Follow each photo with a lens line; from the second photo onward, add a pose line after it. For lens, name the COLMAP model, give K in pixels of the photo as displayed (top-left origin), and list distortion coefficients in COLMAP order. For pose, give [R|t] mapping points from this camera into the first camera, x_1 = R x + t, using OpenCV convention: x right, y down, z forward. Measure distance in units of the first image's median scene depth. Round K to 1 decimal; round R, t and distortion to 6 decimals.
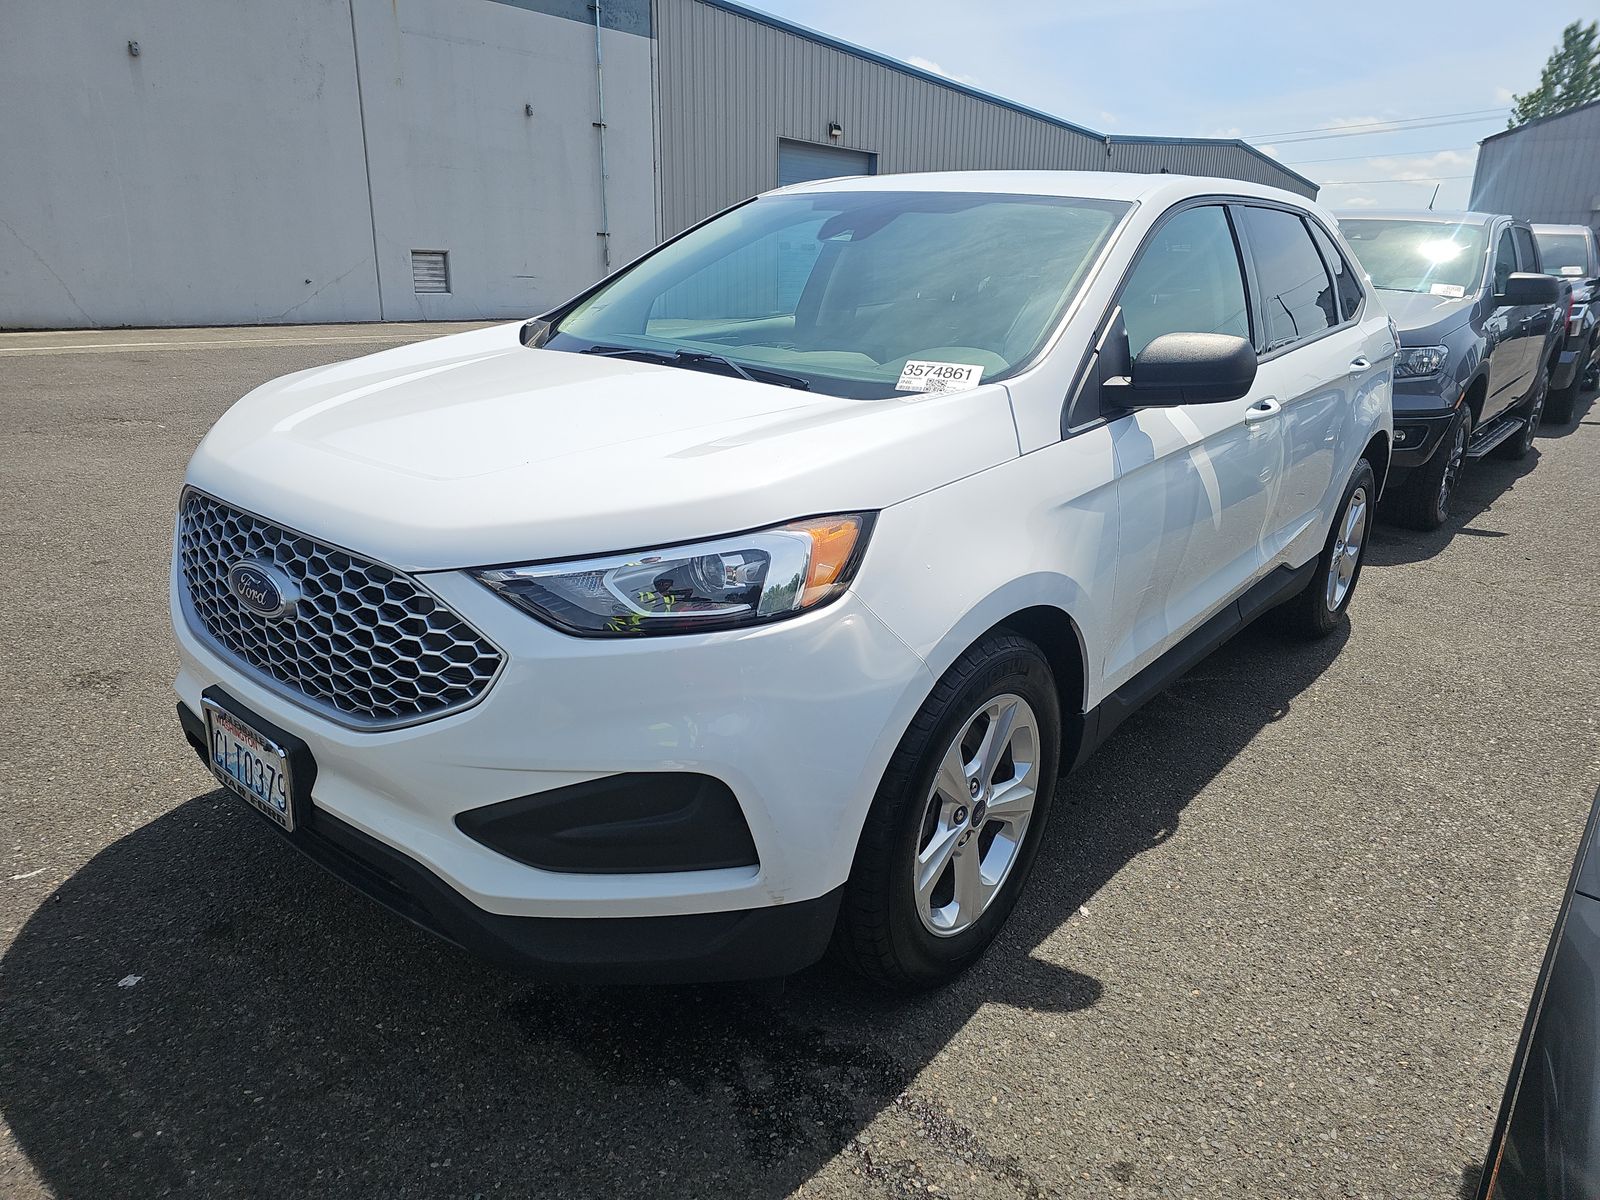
lens RADIAL K [[1066.9, 0, 804.2], [0, 1066.9, 609.5], [0, 0, 1]] dist [0.002389, -0.015177]
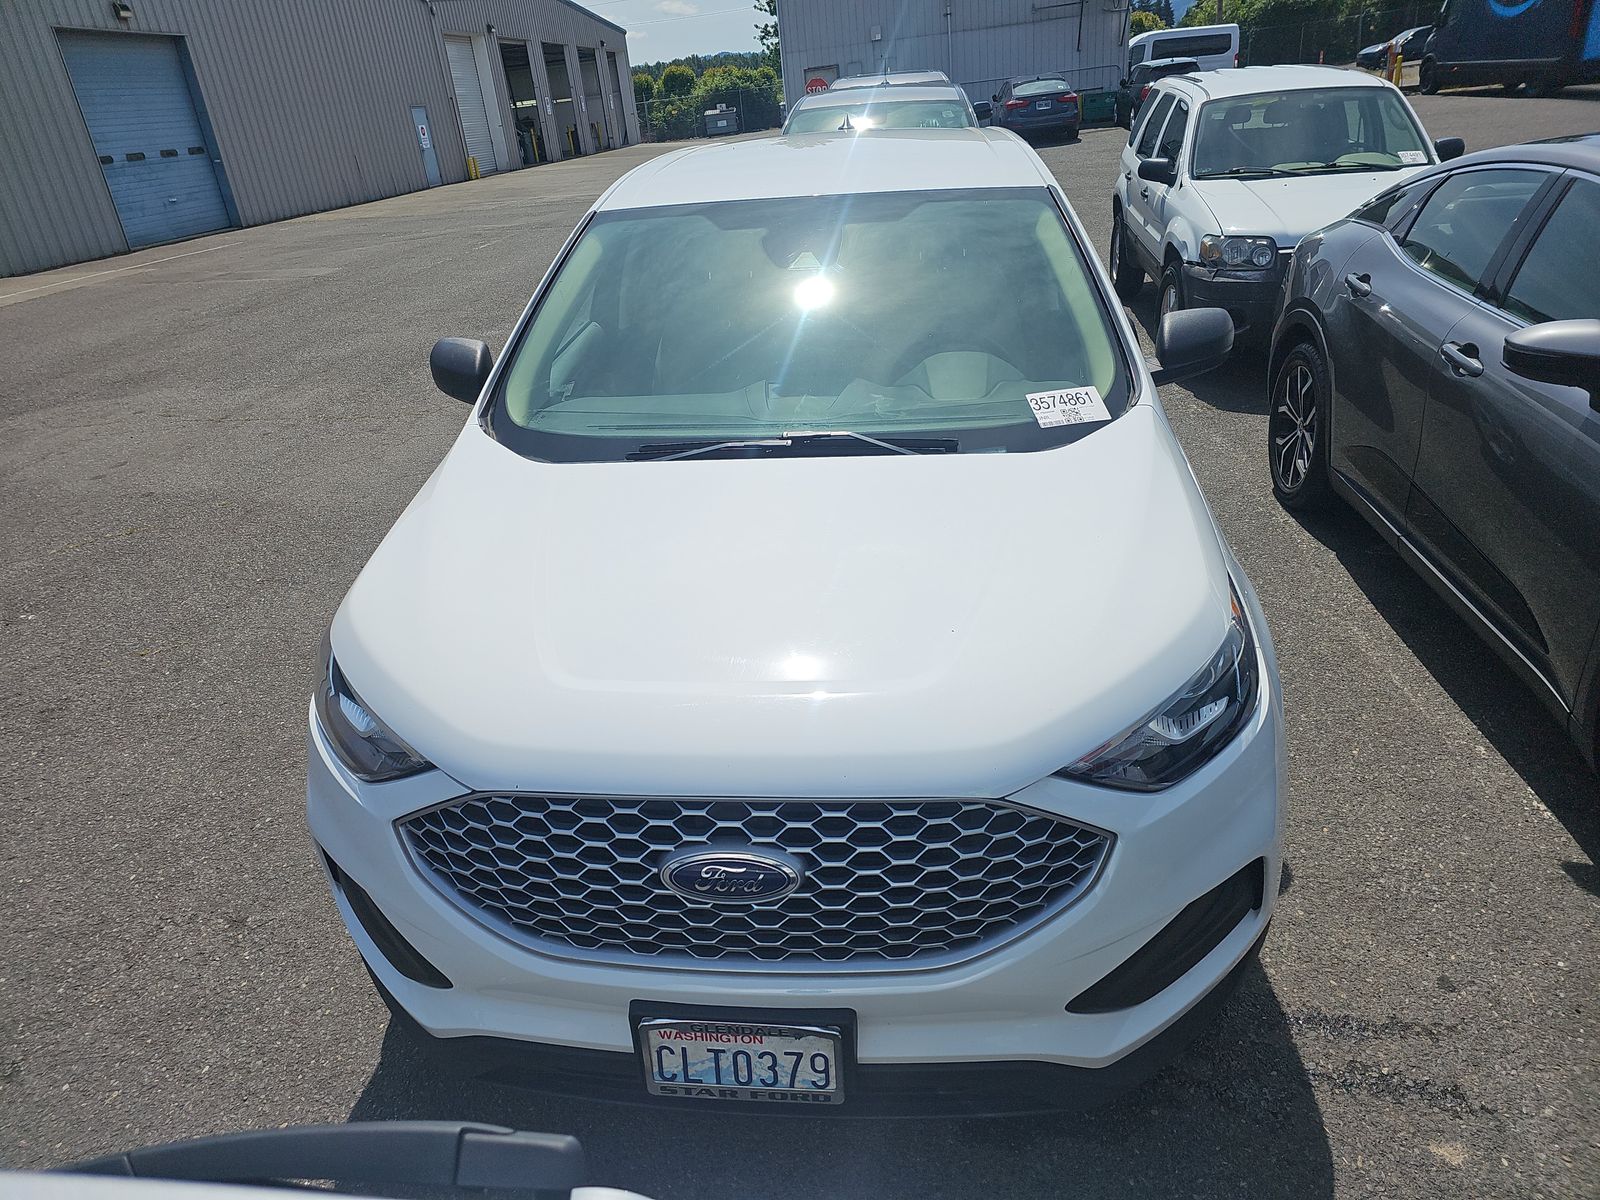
lens RADIAL K [[1066.9, 0, 789.9], [0, 1066.9, 599.0], [0, 0, 1]] dist [0.002389, -0.015177]
pose [[0.829796, -0.324193, 0.454244, -0.645423], [0.269801, 0.945563, 0.181983, -0.303042], [-0.488514, -0.028454, 0.872092, 0.202757]]
